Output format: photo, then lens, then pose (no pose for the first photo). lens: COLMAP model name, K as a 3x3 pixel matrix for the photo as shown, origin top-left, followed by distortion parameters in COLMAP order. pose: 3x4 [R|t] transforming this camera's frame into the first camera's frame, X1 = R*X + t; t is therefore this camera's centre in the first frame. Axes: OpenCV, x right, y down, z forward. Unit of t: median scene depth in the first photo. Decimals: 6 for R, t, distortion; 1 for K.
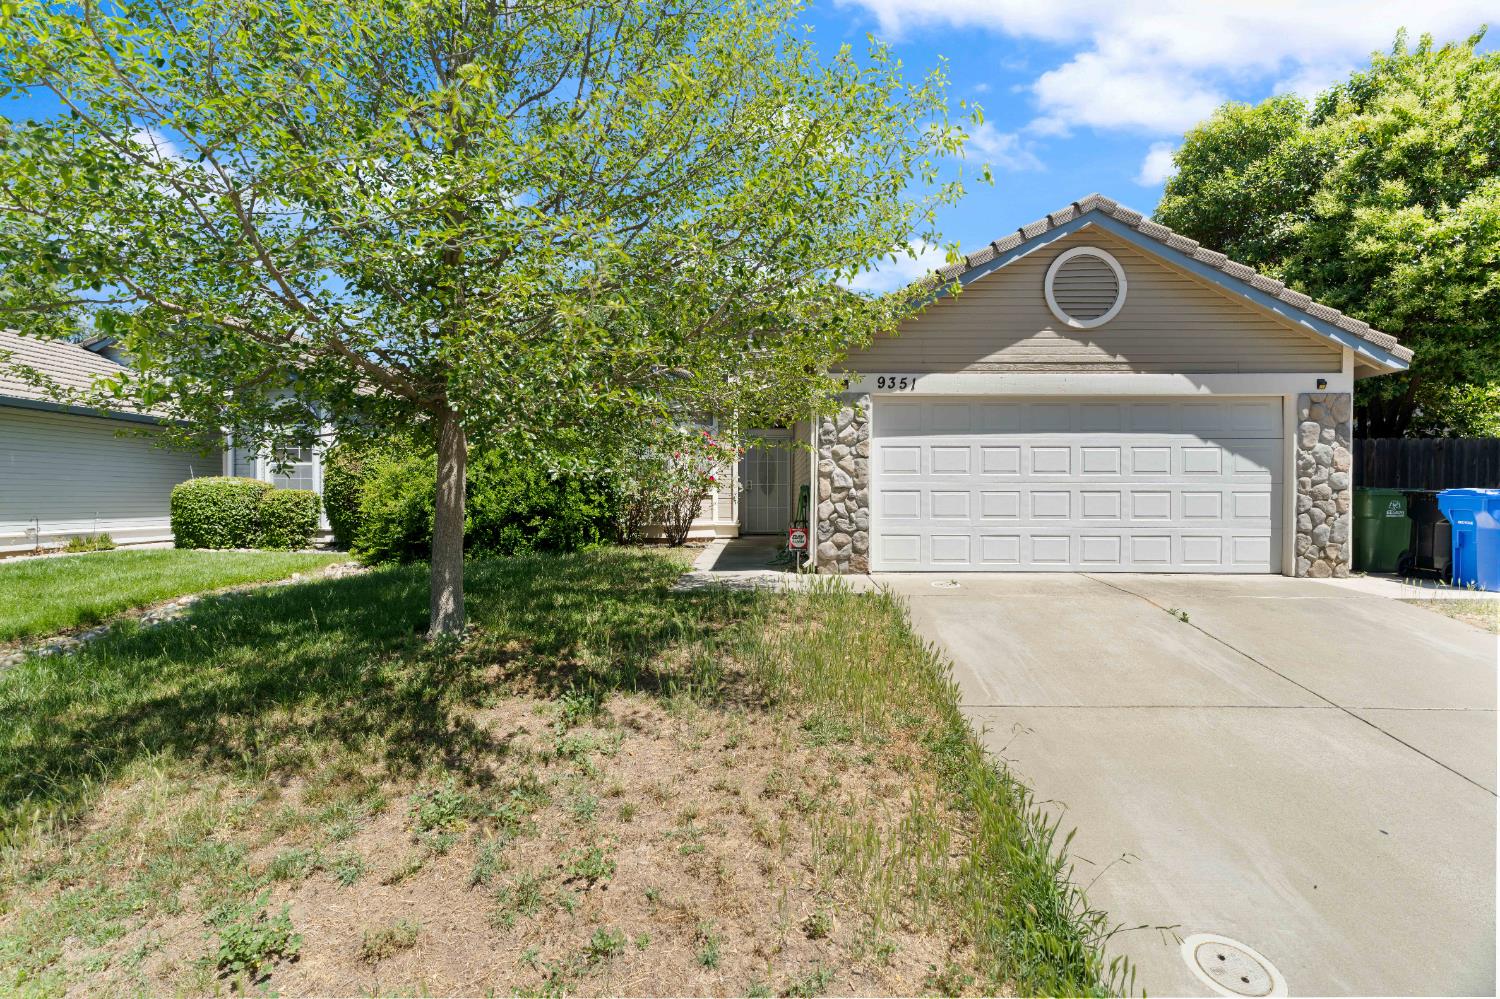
lens RADIAL K [[688.8, 0, 751.2], [0, 688.8, 509.8], [0, 0, 1]] dist [-0.004071, 0.000293]
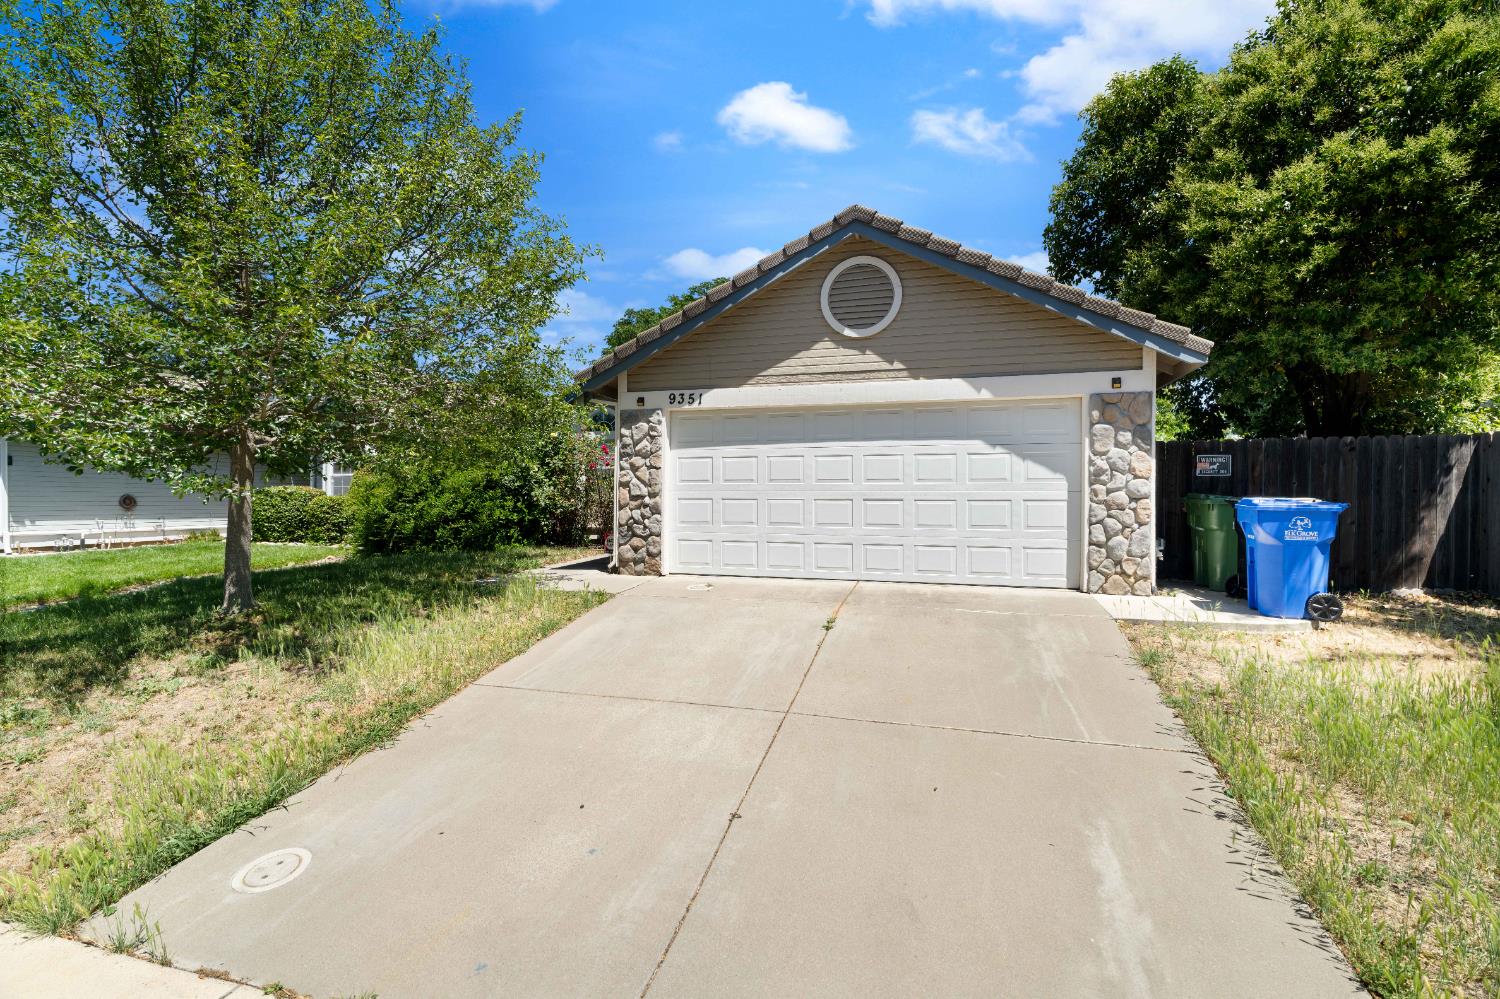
lens RADIAL K [[688.8, 0, 751.2], [0, 688.8, 509.8], [0, 0, 1]] dist [-0.004071, 0.000293]
pose [[0.965511, 0.005442, -0.260304, 0.591224], [-0.006550, 0.999973, -0.003390, -0.007686], [0.260278, 0.004978, 0.965521, -0.010483]]
